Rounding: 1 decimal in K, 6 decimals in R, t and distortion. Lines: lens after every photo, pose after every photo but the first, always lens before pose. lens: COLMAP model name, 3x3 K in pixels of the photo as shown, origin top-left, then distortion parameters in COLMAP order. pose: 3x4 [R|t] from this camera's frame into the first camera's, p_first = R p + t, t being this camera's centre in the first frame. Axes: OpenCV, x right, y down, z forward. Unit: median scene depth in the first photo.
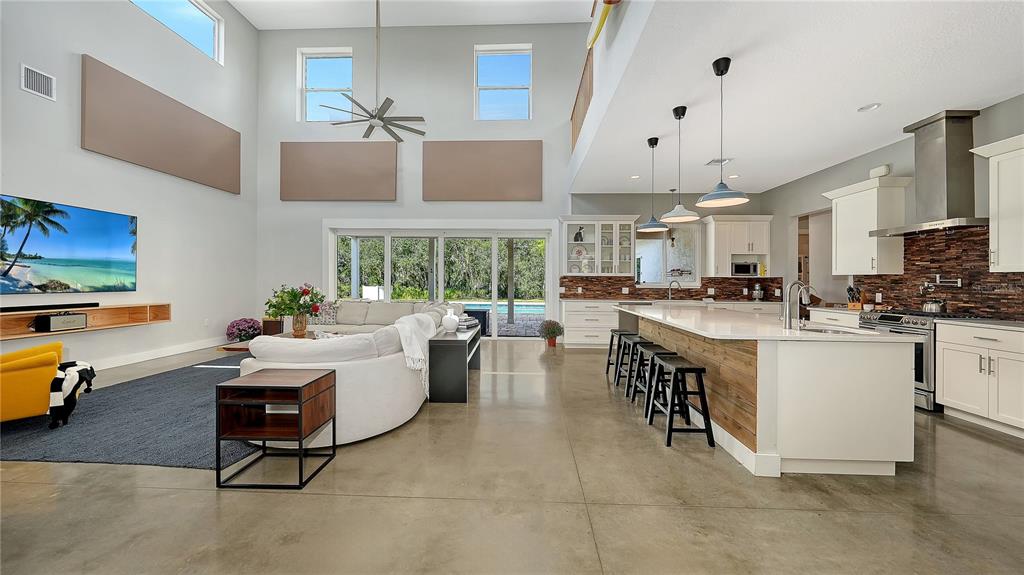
lens RADIAL K [[381.4, 0, 505.2], [0, 381.4, 282.0], [0, 0, 1]] dist [-0.001075, -0.000268]
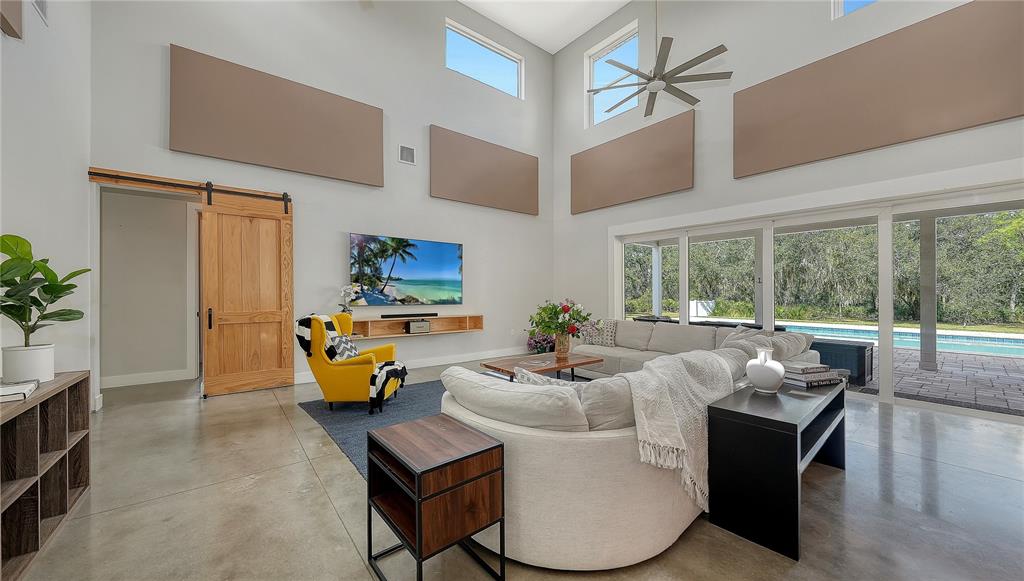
lens RADIAL K [[351.0, 0, 509.8], [0, 351.0, 293.6], [0, 0, 1]] dist [-0.009610, 0.000085]
pose [[0.655852, -0.006414, -0.754862, -0.008189], [0.002650, 0.999977, -0.006194, -0.003157], [0.754885, 0.002062, 0.655854, 0.371695]]
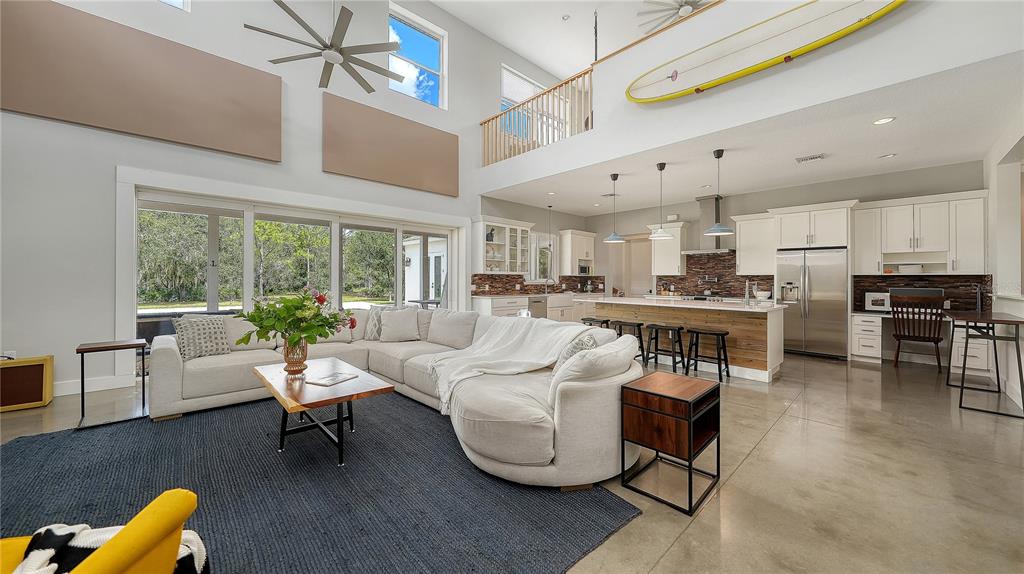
lens RADIAL K [[376.8, 0, 531.1], [0, 376.8, 281.2], [0, 0, 1]] dist [-0.000776, -0.000075]
pose [[0.658533, -0.007738, 0.752512, -0.702643], [0.001434, 0.999958, 0.009027, -0.007188], [-0.752550, -0.004865, 0.658517, 0.297682]]
